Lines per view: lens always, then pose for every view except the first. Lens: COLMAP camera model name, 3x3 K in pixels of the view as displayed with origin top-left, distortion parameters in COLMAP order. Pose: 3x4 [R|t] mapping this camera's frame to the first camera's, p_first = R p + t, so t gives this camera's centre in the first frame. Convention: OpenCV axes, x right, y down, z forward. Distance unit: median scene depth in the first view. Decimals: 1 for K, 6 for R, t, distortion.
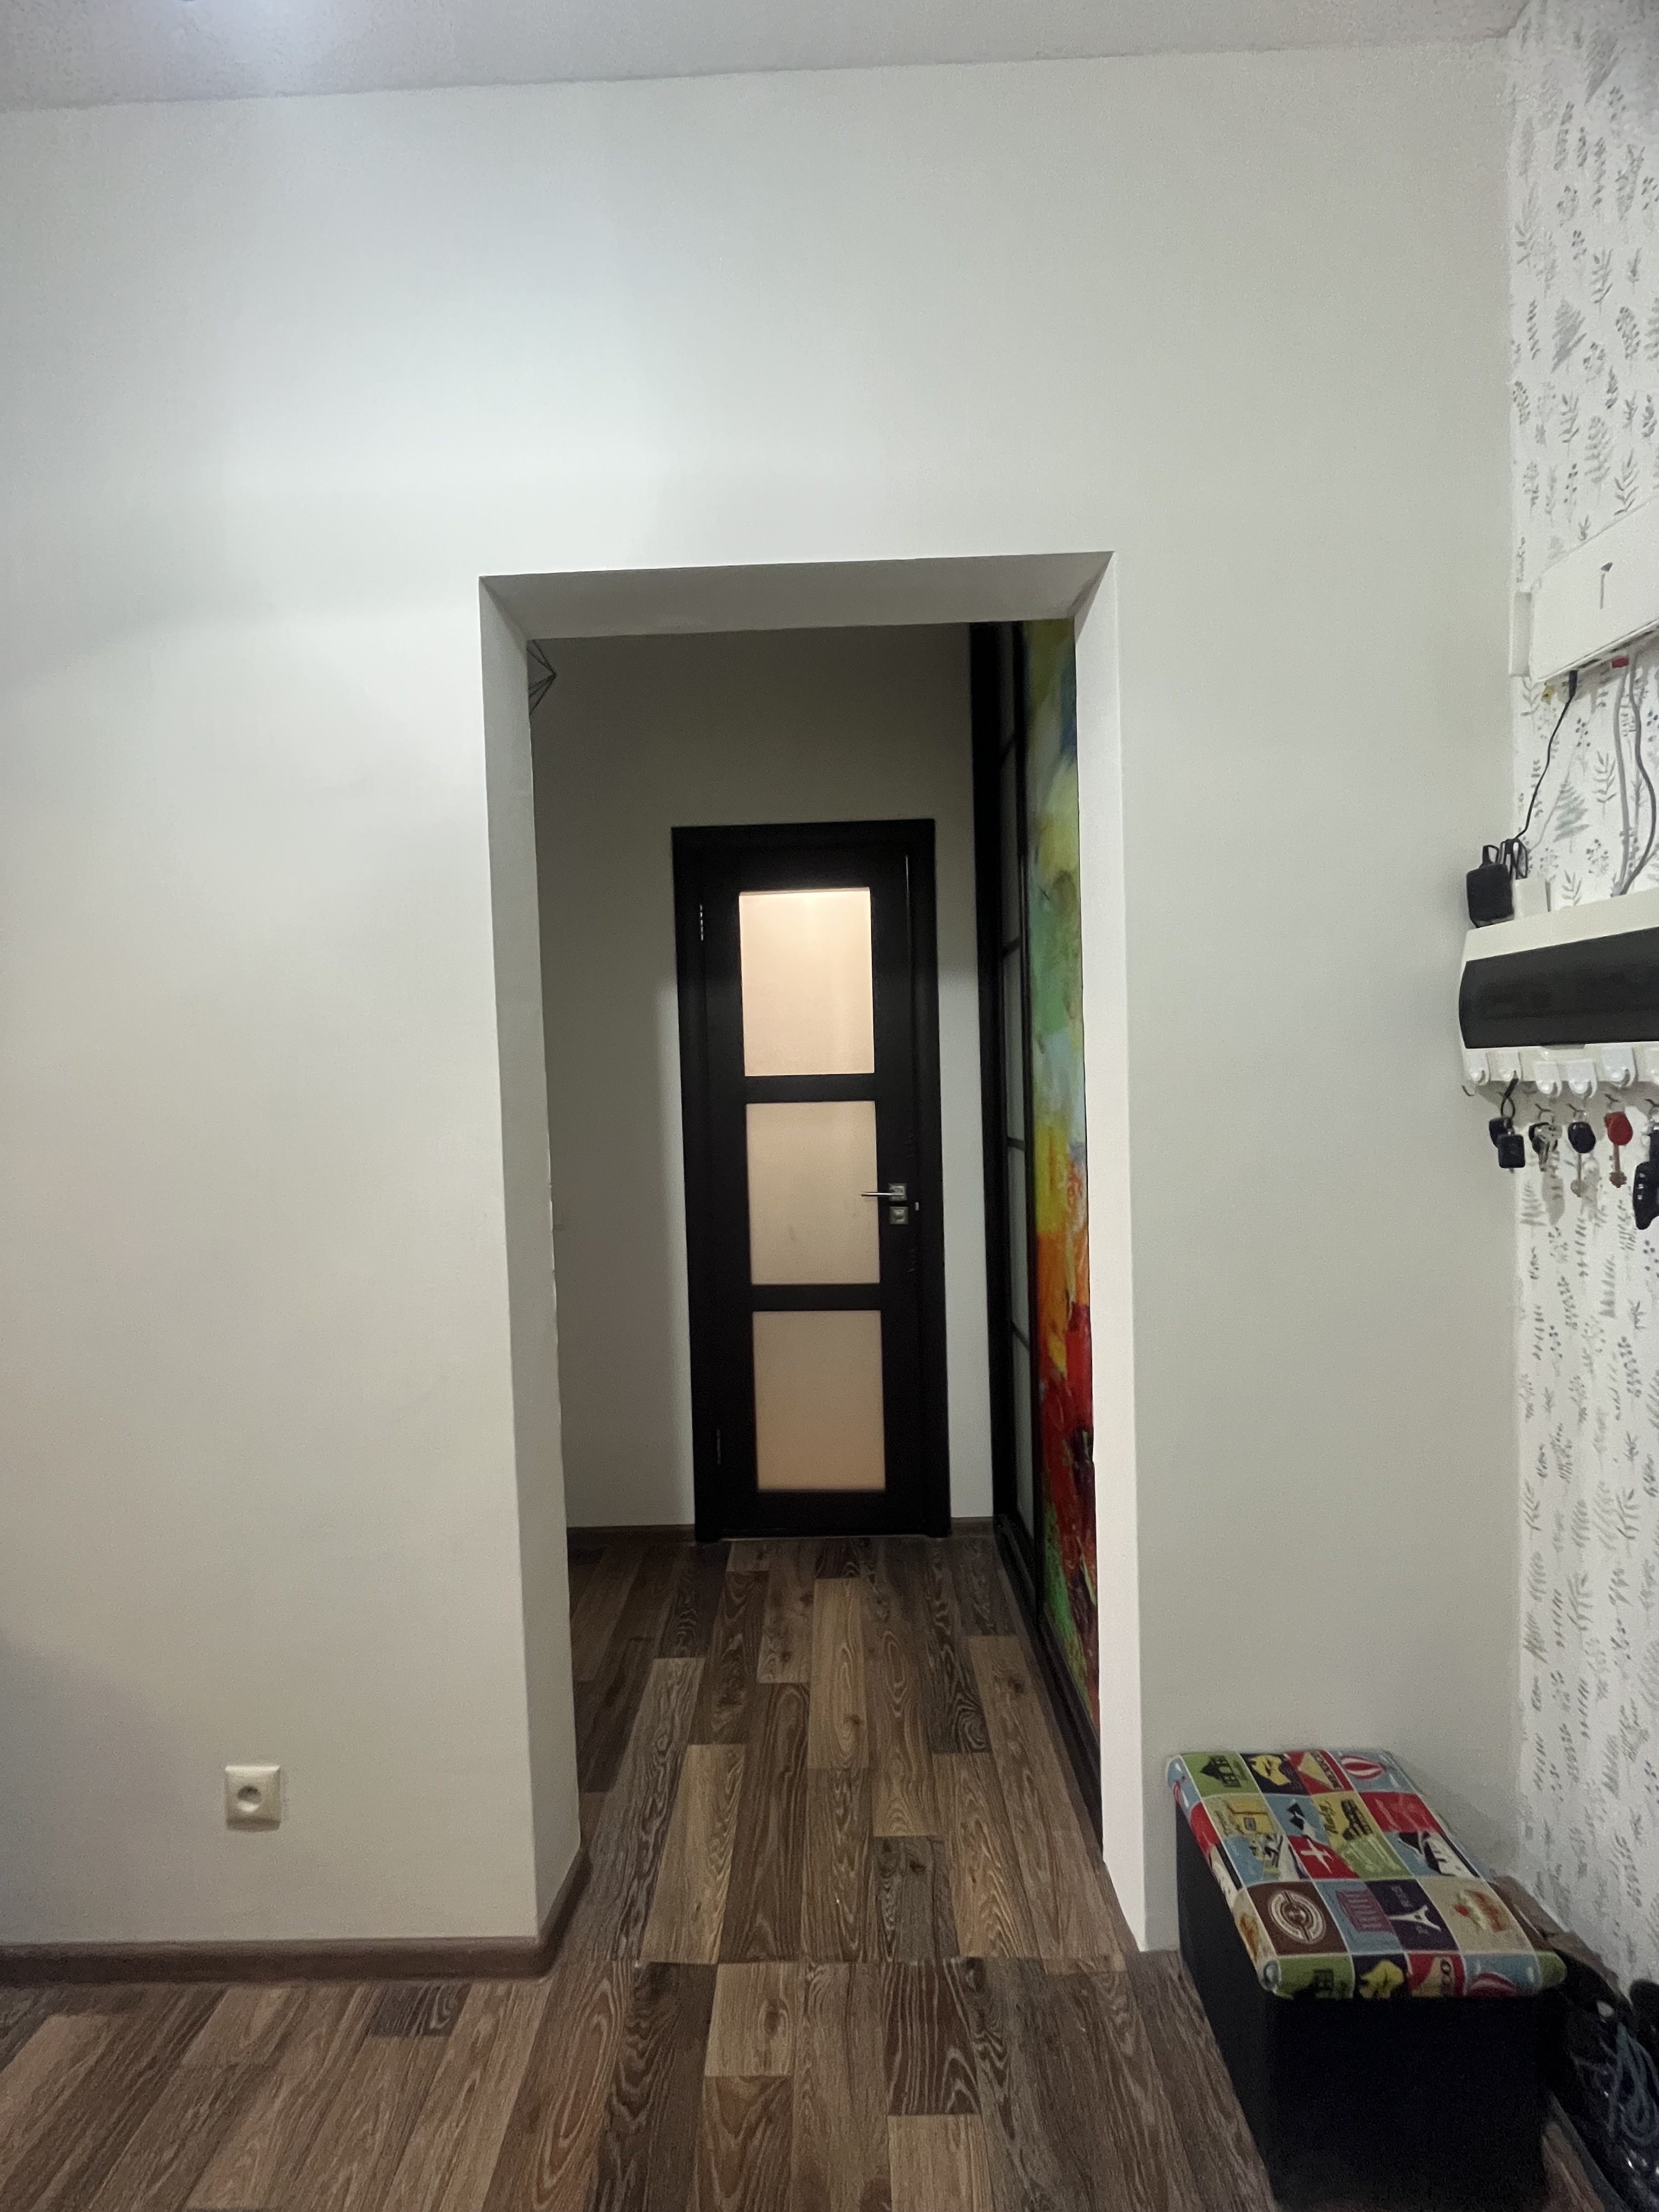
lens RADIAL K [[890.1, 0, 825.8], [0, 890.1, 1111.0], [0, 0, 1]] dist [-0.005962, 0.000556]
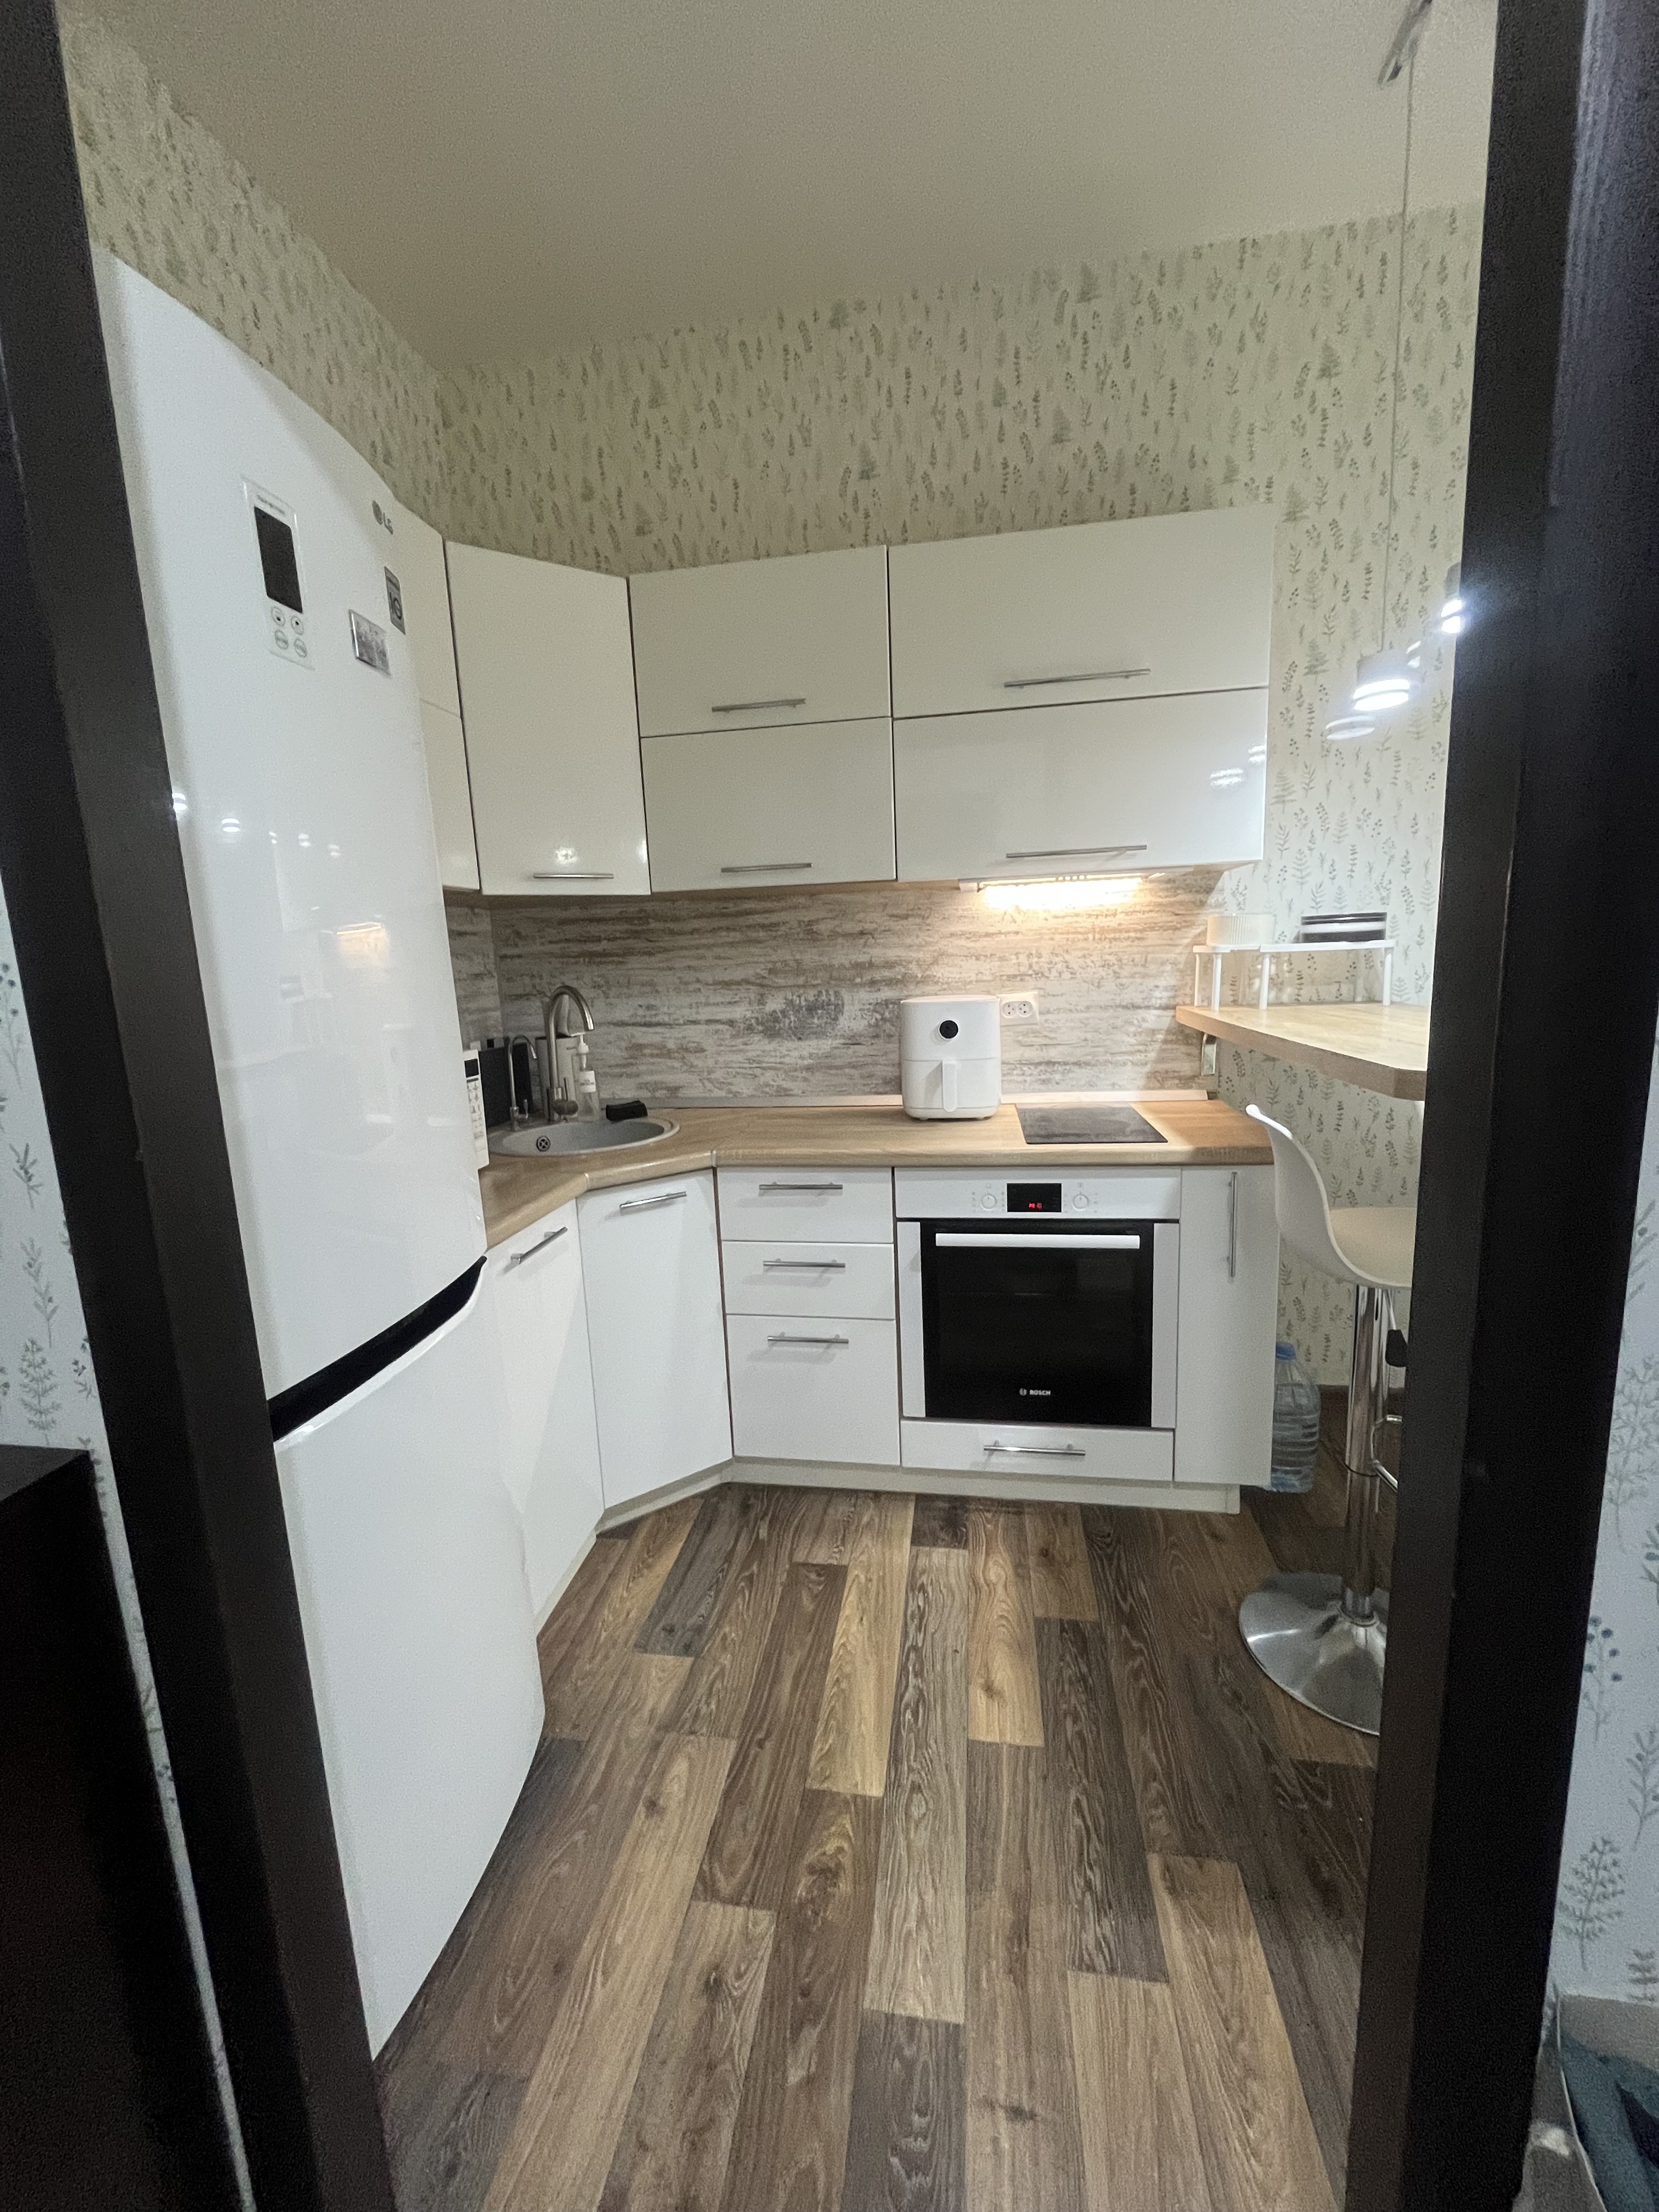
lens RADIAL K [[890.1, 0, 821.7], [0, 890.1, 1104.6], [0, 0, 1]] dist [-0.005962, 0.000556]
pose [[-0.985322, 0.043018, 0.165197, -0.217973], [0.074864, 0.978594, 0.191699, 0.001666], [-0.153415, 0.201252, -0.967451, 1.389188]]
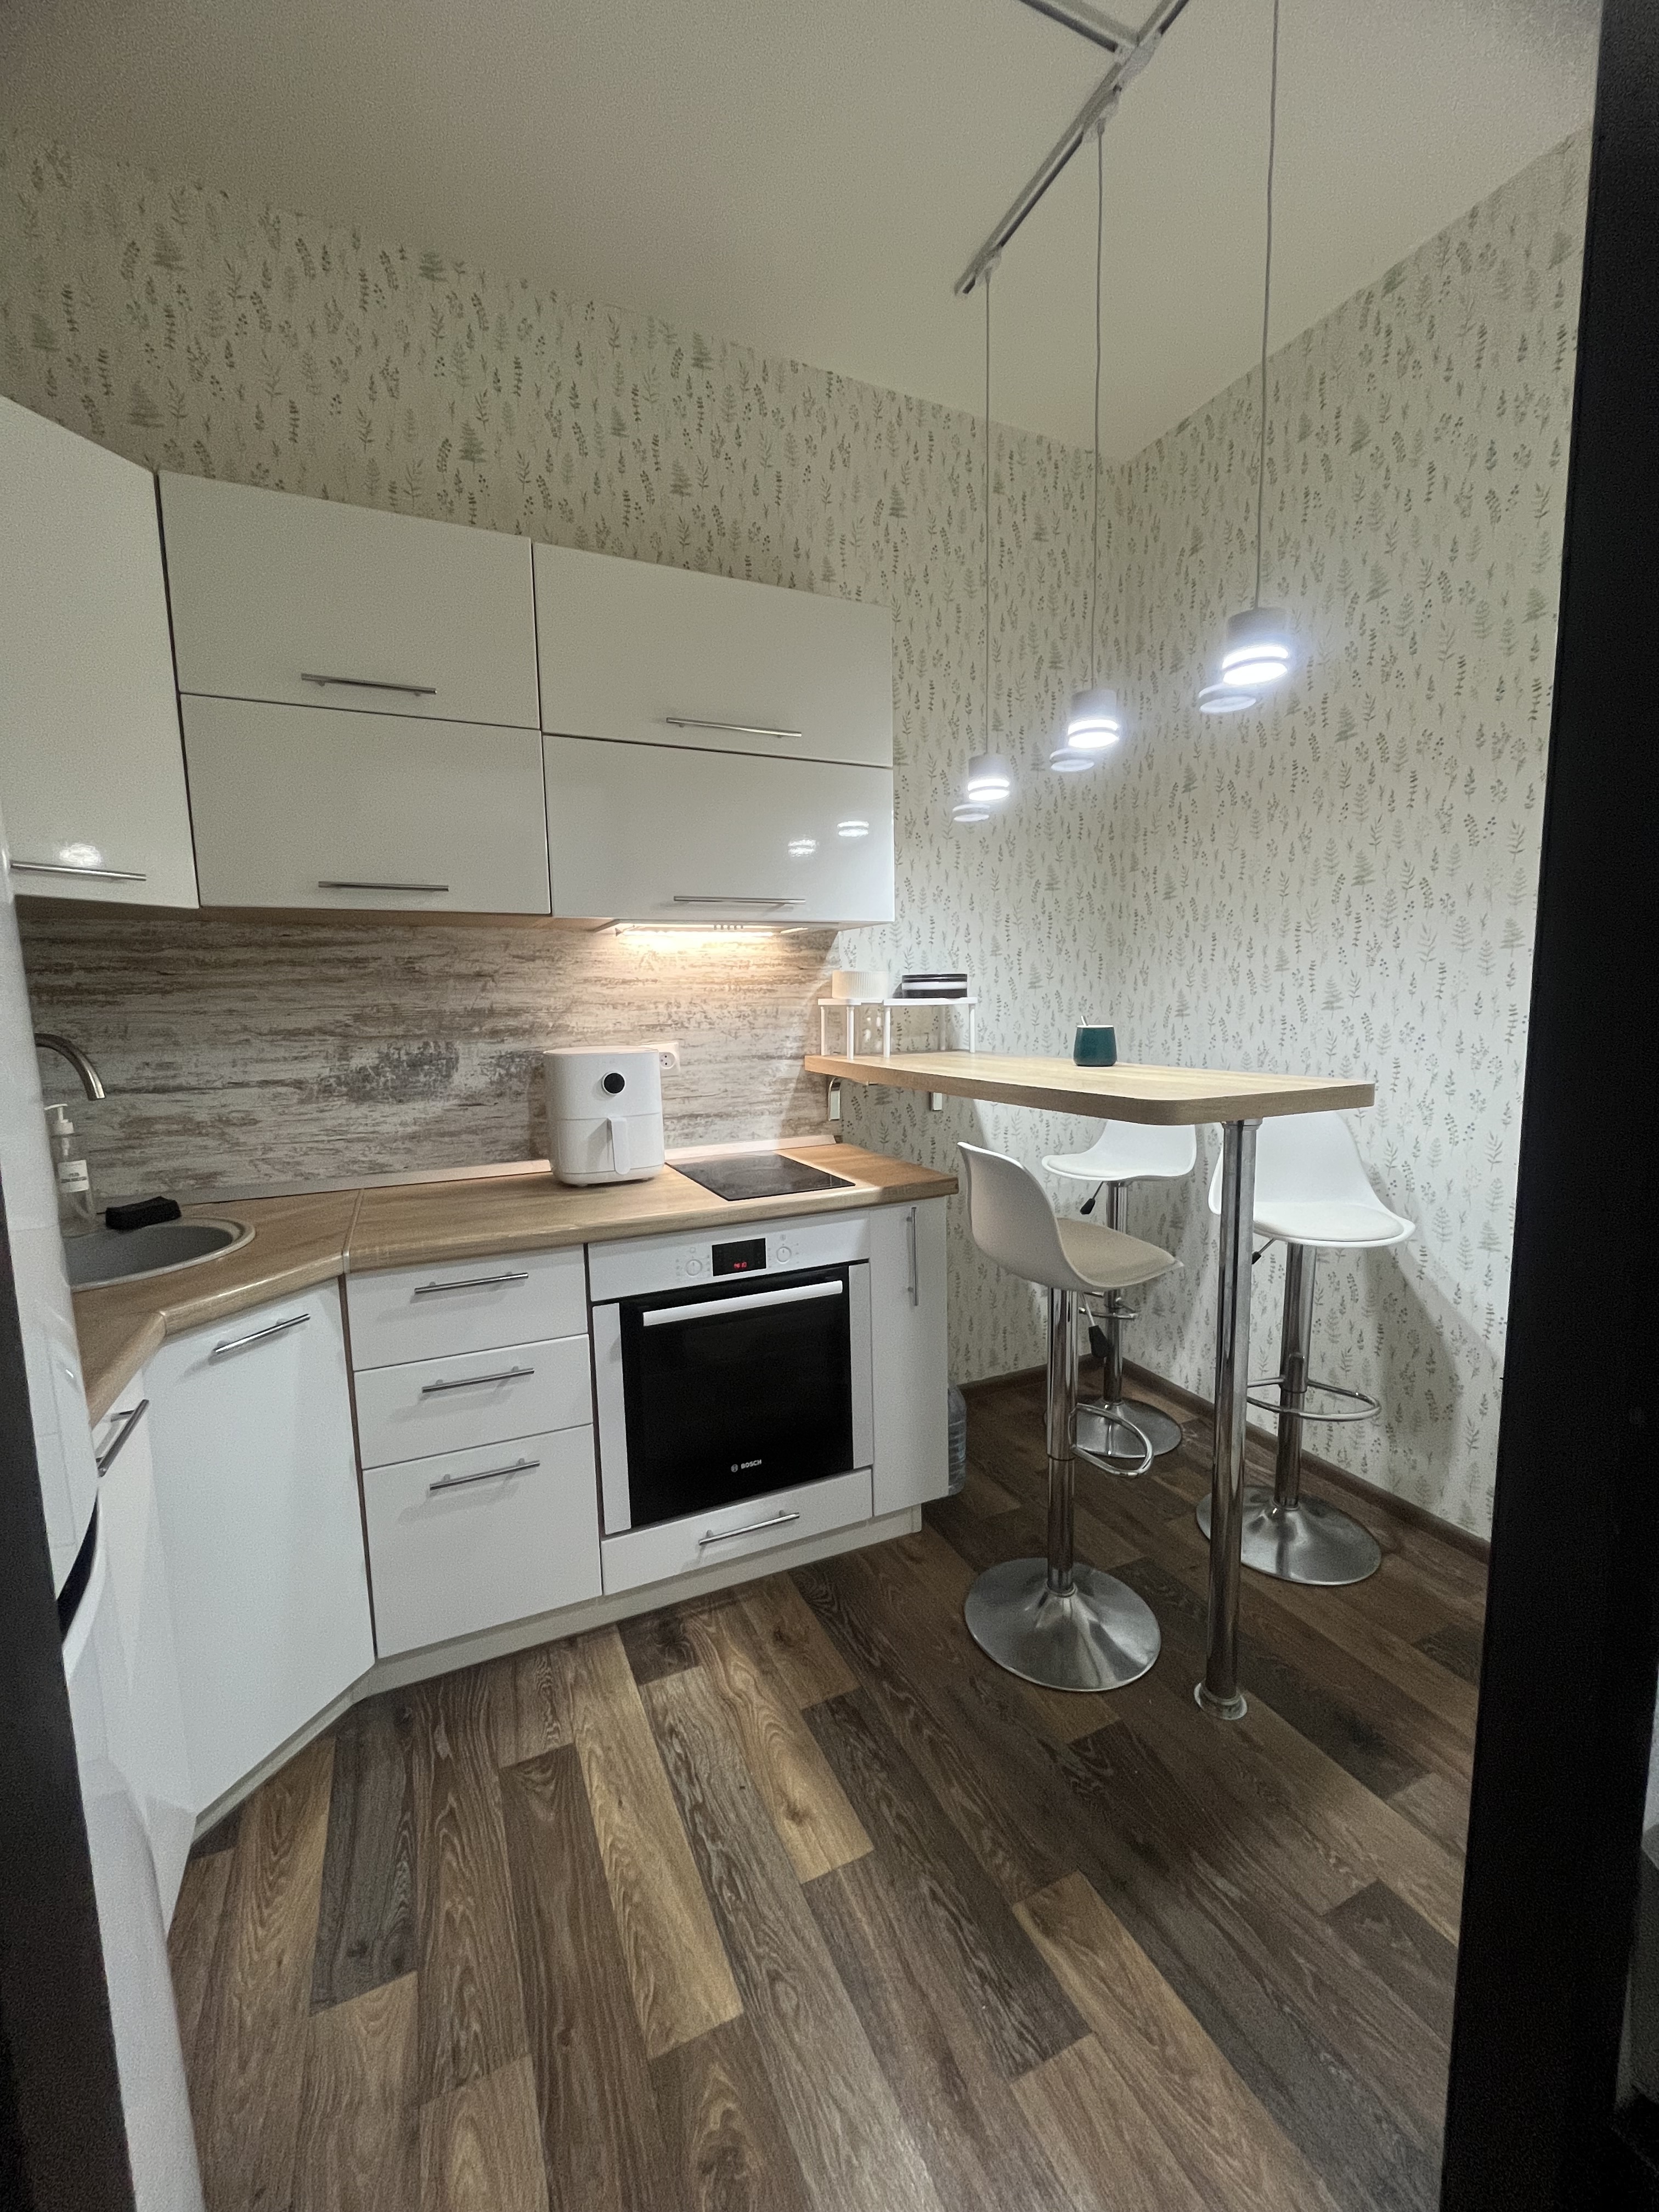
lens RADIAL K [[890.1, 0, 821.9], [0, 890.1, 1104.9], [0, 0, 1]] dist [-0.005962, 0.000556]
pose [[-0.903340, 0.096462, -0.417938, -0.008784], [0.031377, 0.986634, 0.159900, 0.005781], [0.427776, 0.131331, -0.894293, 1.280107]]
